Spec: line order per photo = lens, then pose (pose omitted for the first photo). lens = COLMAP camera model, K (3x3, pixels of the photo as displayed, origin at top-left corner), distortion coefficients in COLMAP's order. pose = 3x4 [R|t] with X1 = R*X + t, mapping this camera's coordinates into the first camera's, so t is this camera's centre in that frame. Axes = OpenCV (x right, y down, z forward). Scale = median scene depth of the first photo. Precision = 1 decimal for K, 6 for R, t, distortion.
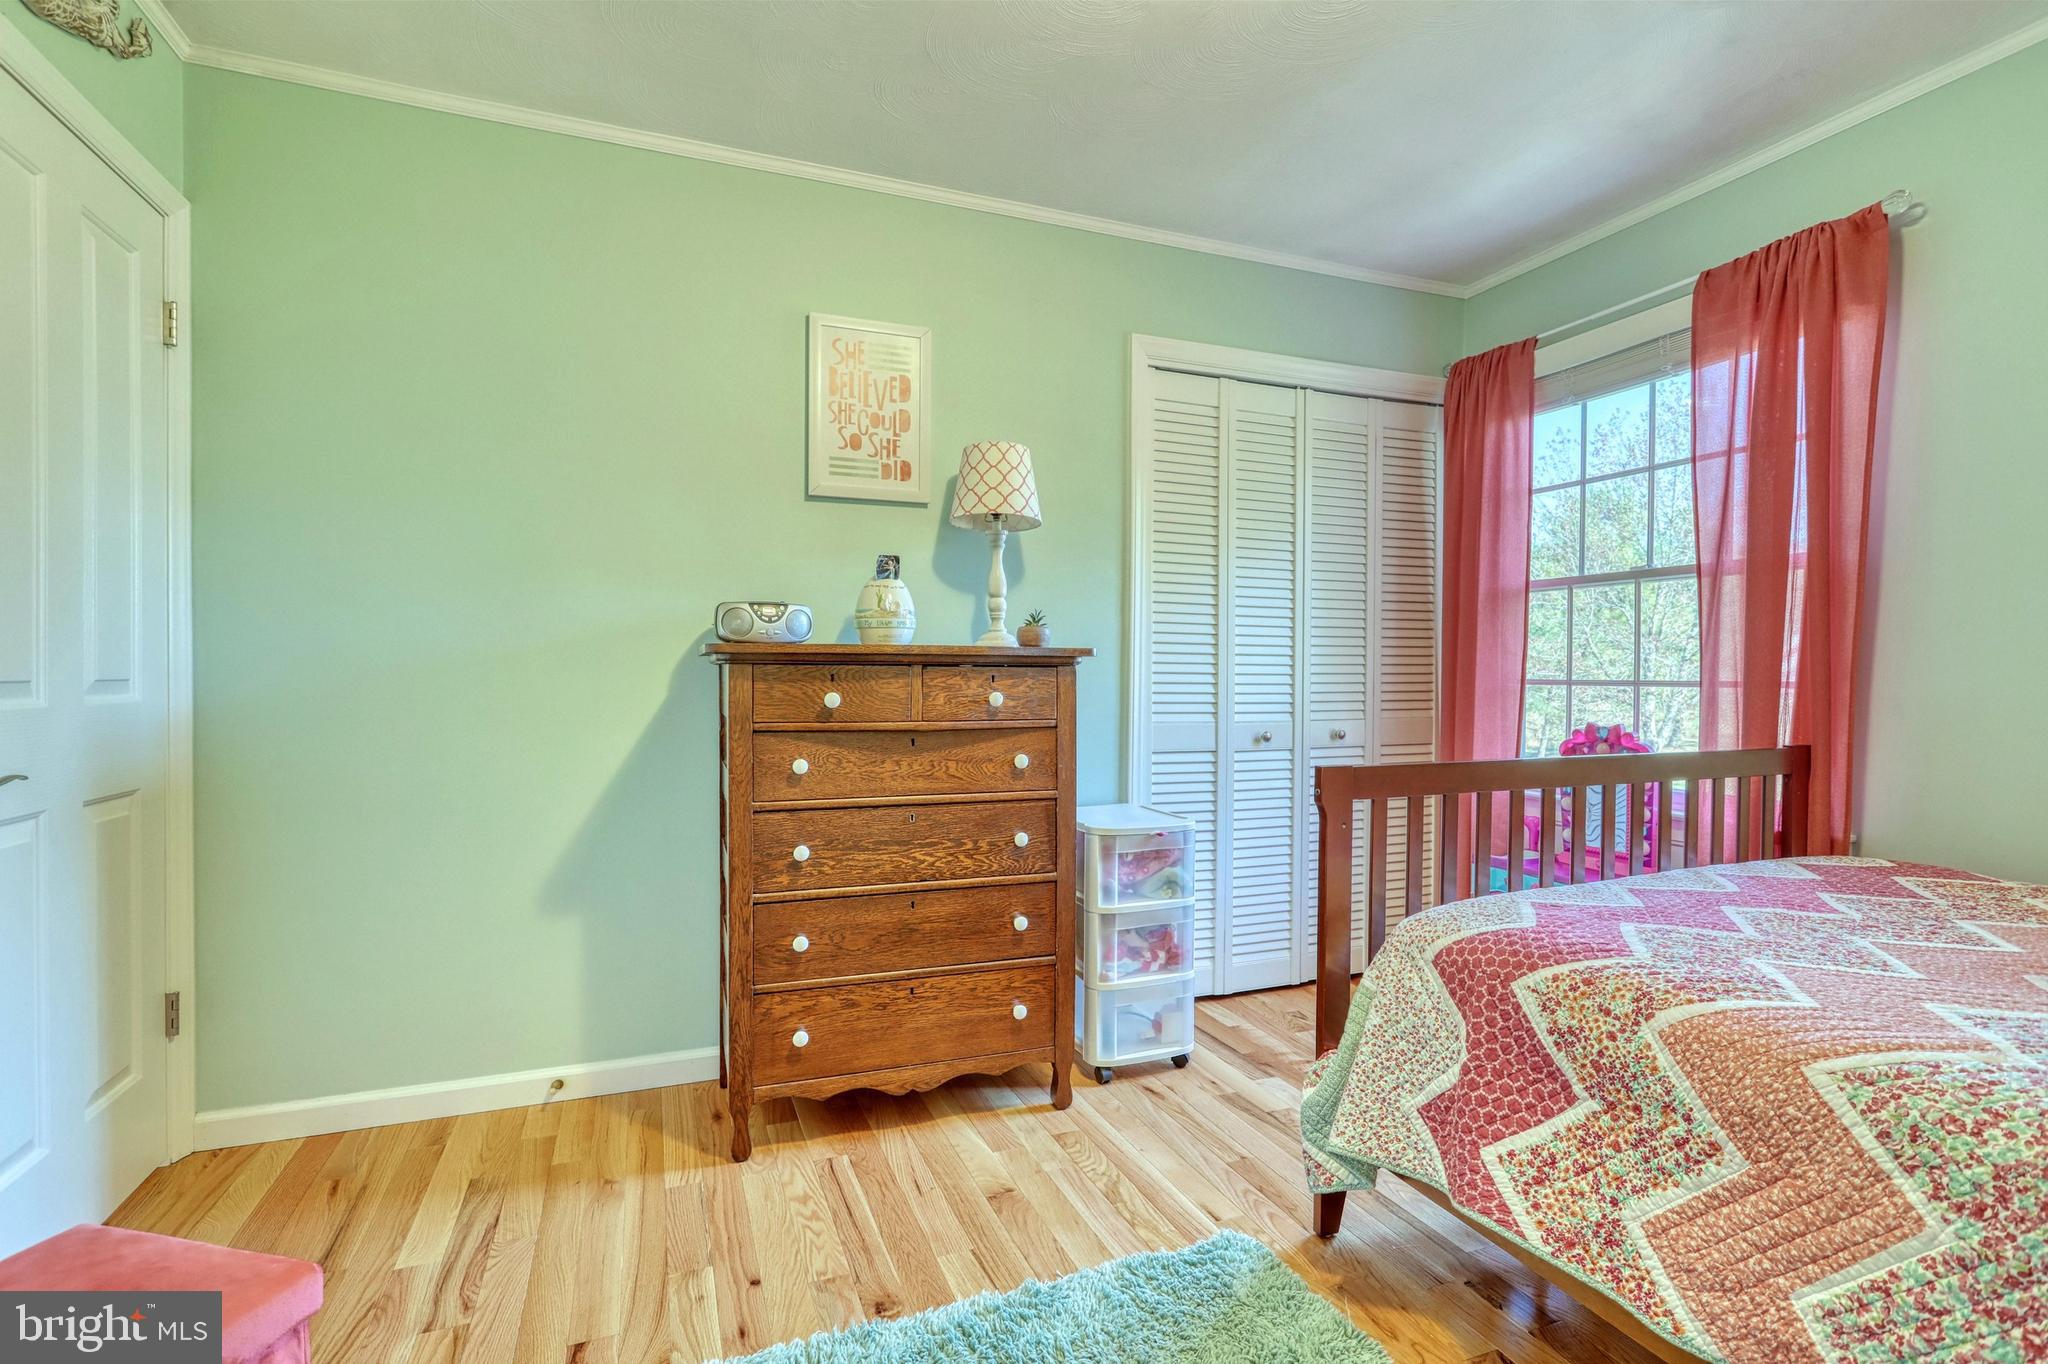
lens RADIAL K [[963.1, 0, 1019.9], [0, 963.1, 688.9], [0, 0, 1]] dist [-0.002075, 0.002821]
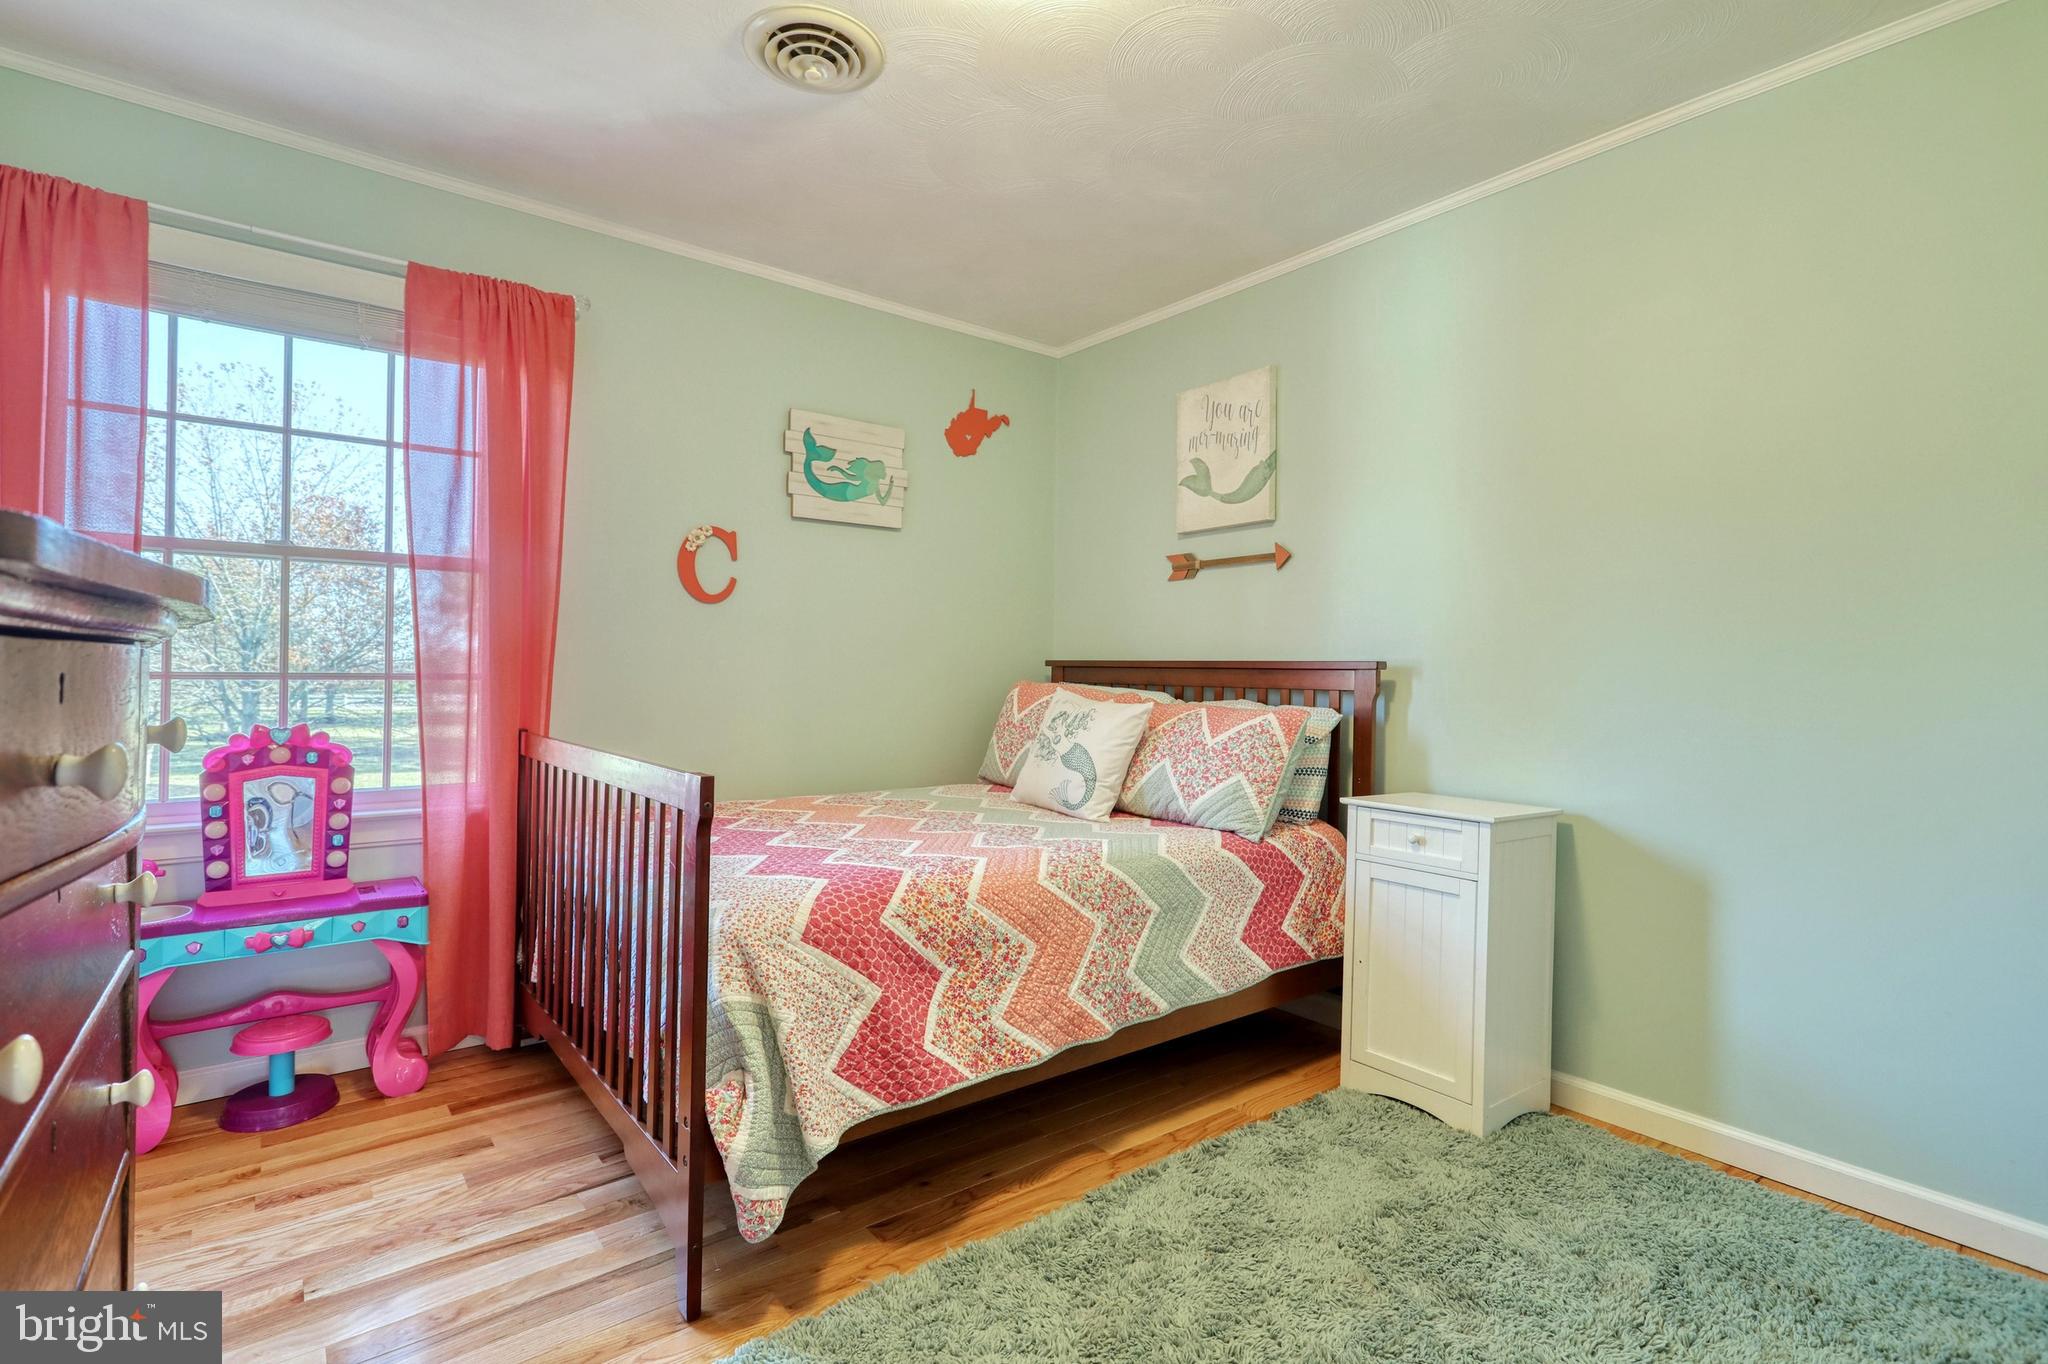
lens RADIAL K [[963.1, 0, 1022.8], [0, 963.1, 669.5], [0, 0, 1]] dist [-0.002075, 0.002821]
pose [[-0.282980, -0.007542, 0.959096, -0.789221], [0.005117, 0.999943, 0.009373, -0.032410], [-0.959112, 0.007560, -0.282925, 1.251444]]
